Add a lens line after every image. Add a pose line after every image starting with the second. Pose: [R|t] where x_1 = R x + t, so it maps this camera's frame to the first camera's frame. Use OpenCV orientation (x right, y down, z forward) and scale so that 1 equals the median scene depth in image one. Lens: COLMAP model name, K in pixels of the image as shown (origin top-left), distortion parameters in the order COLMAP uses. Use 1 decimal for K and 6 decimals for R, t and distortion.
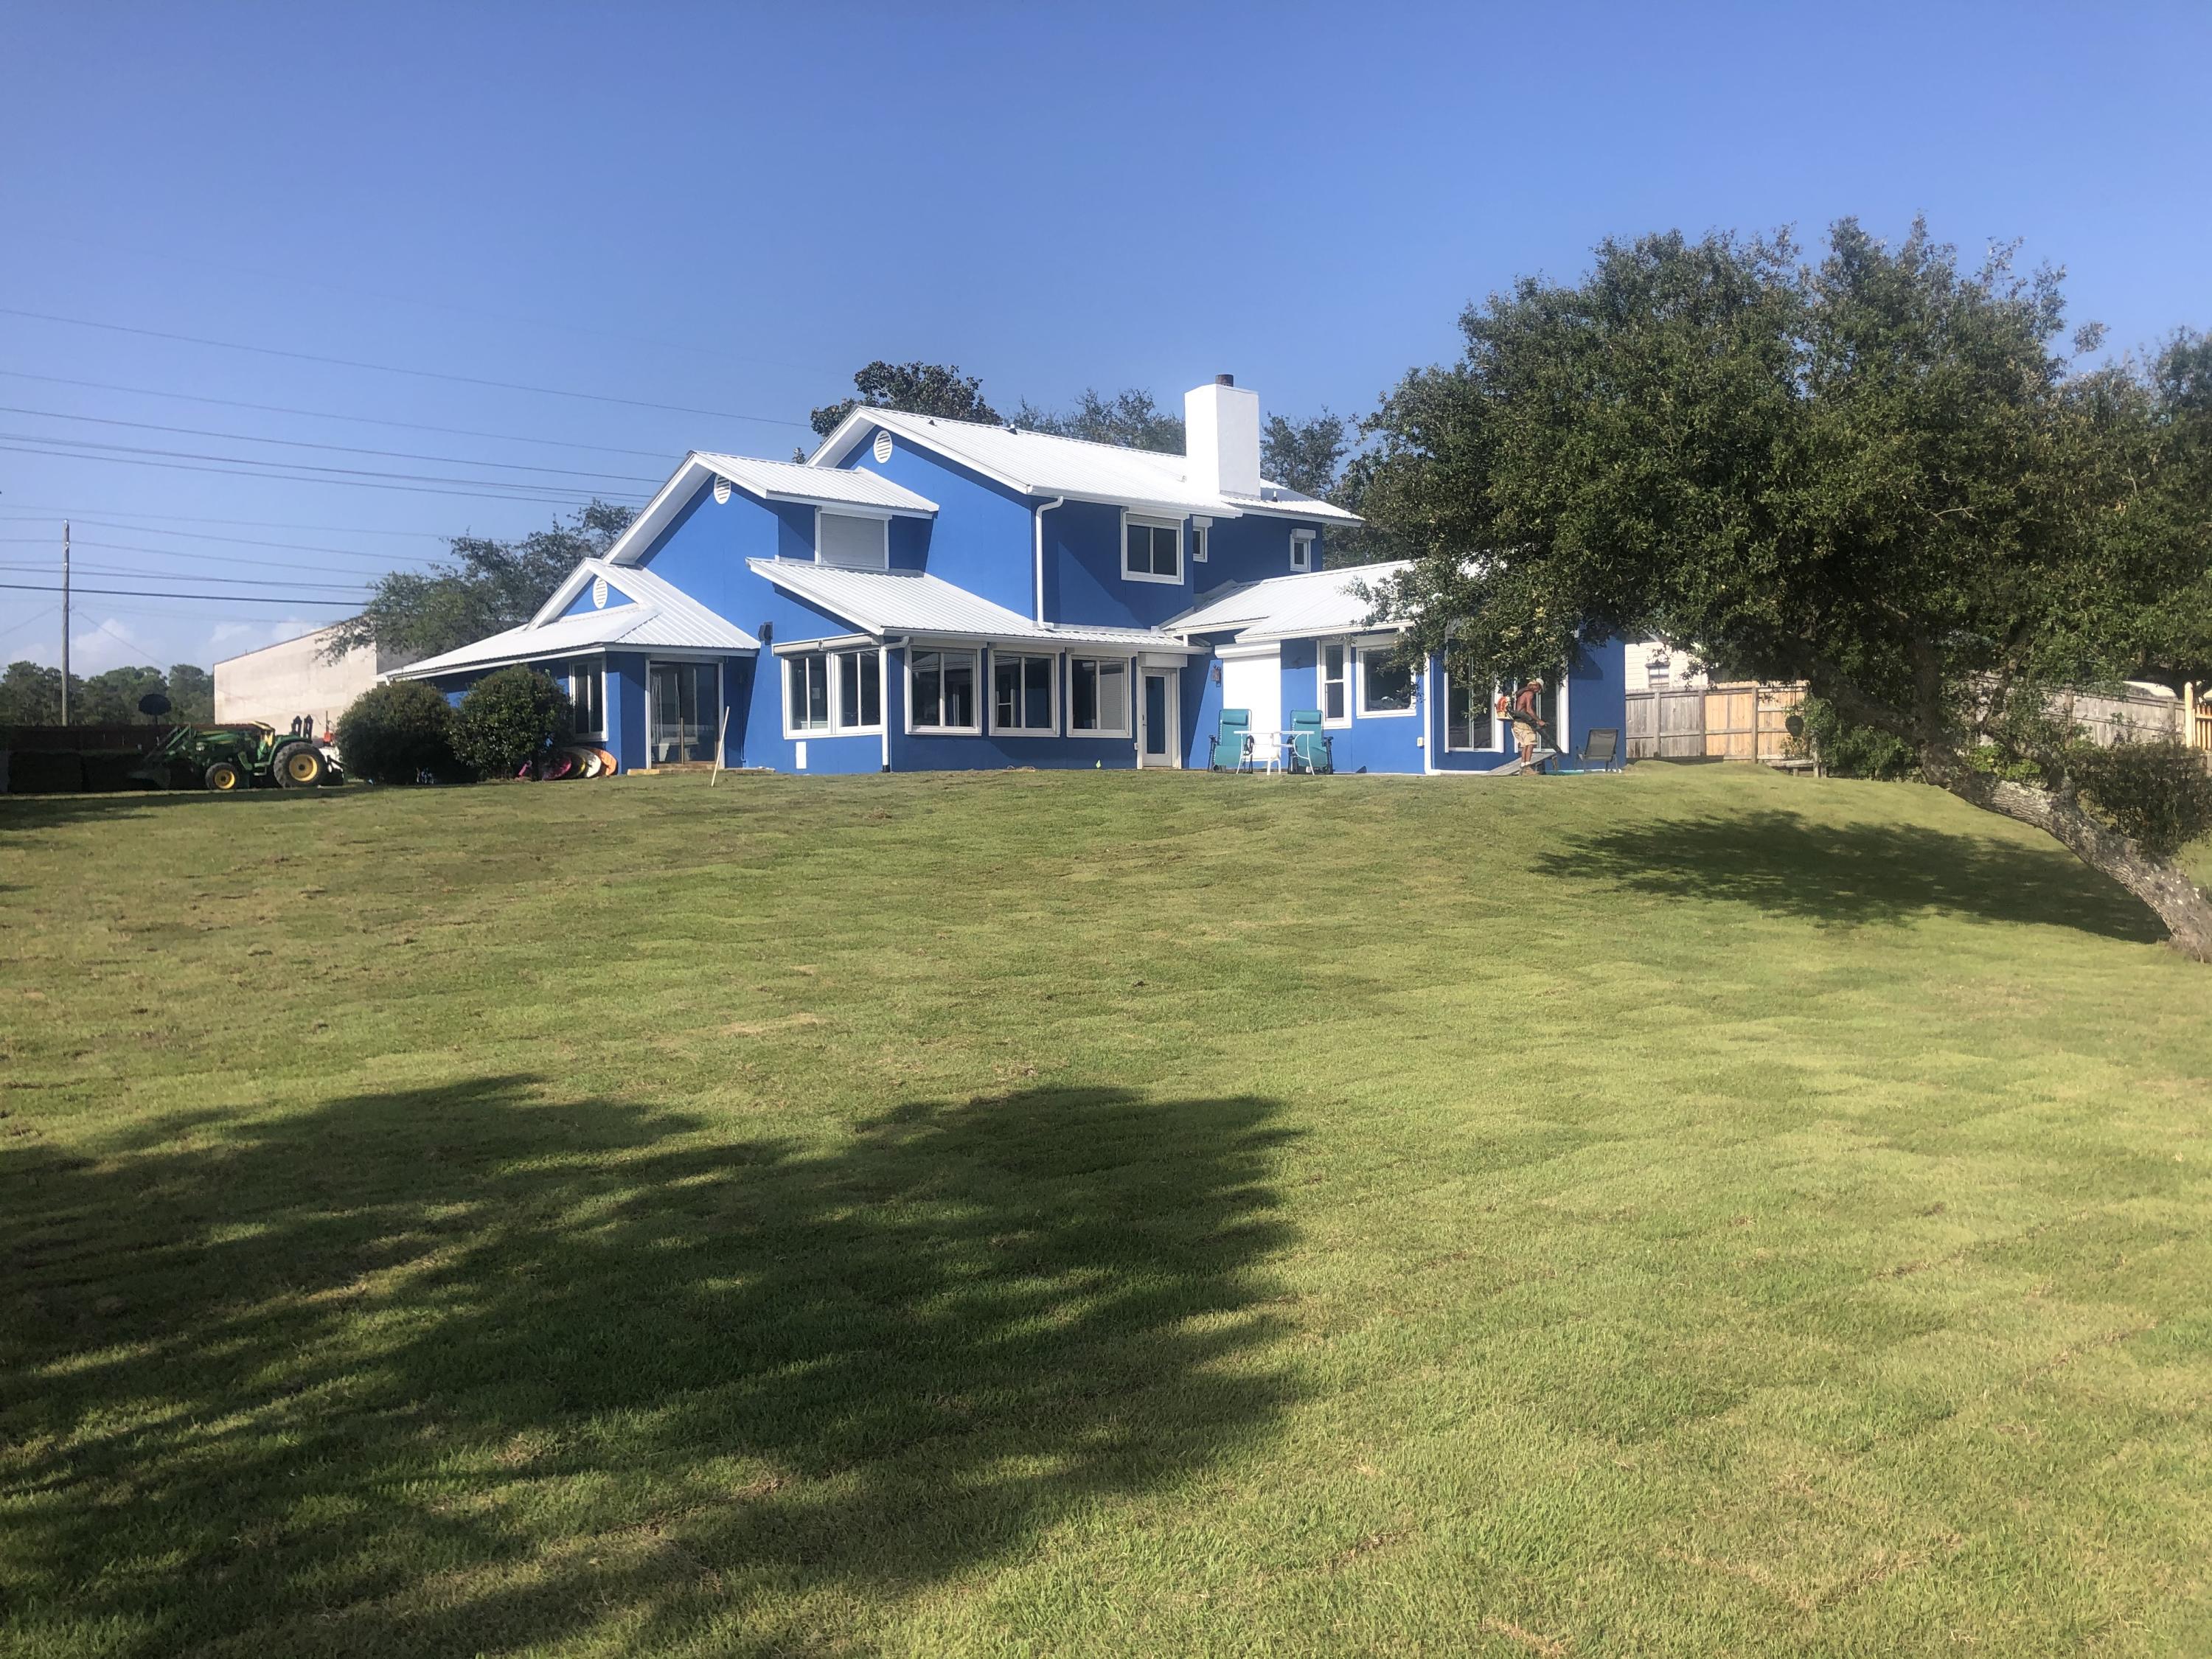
lens RADIAL K [[1817.1, 0, 1101.5], [0, 1817.1, 826.7], [0, 0, 1]] dist [-0.001029, -0.001834]
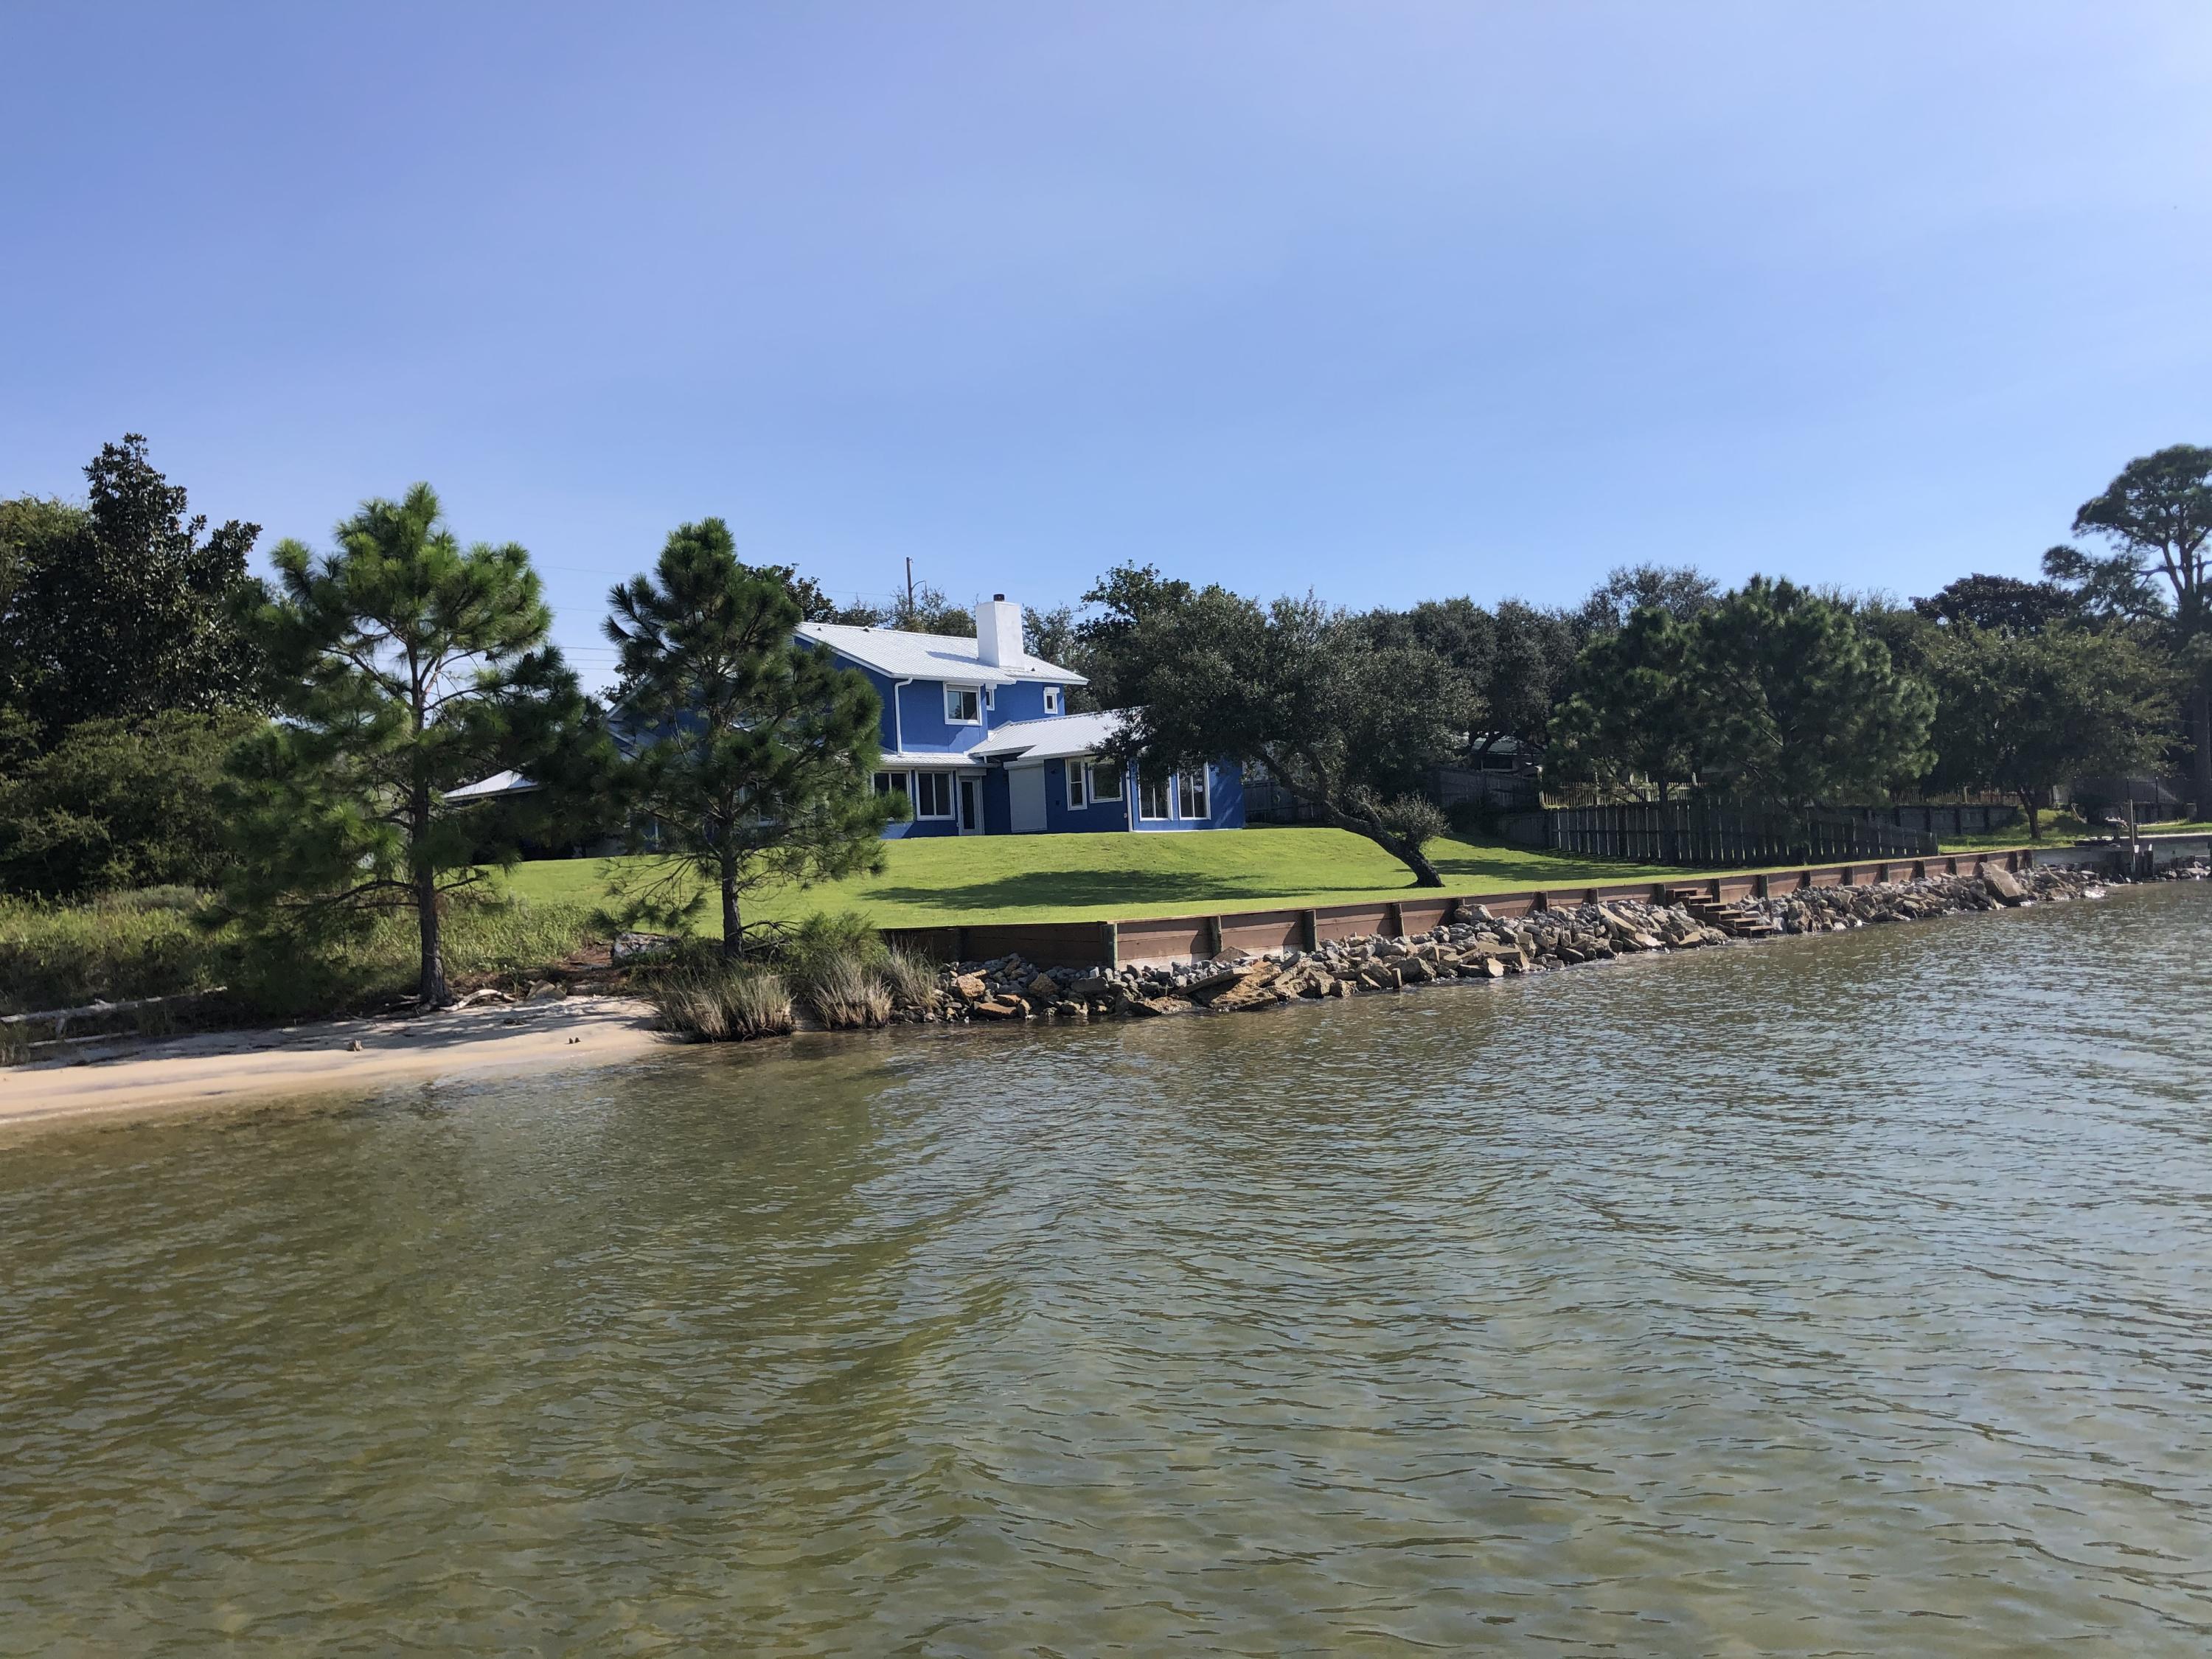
lens RADIAL K [[1817.1, 0, 1102.1], [0, 1817.1, 827.1], [0, 0, 1]] dist [-0.001029, -0.001834]
pose [[0.988408, -0.032070, 0.148393, -0.088453], [0.041636, 0.997219, -0.061808, 0.059465], [-0.145998, 0.067270, 0.986995, -0.588505]]
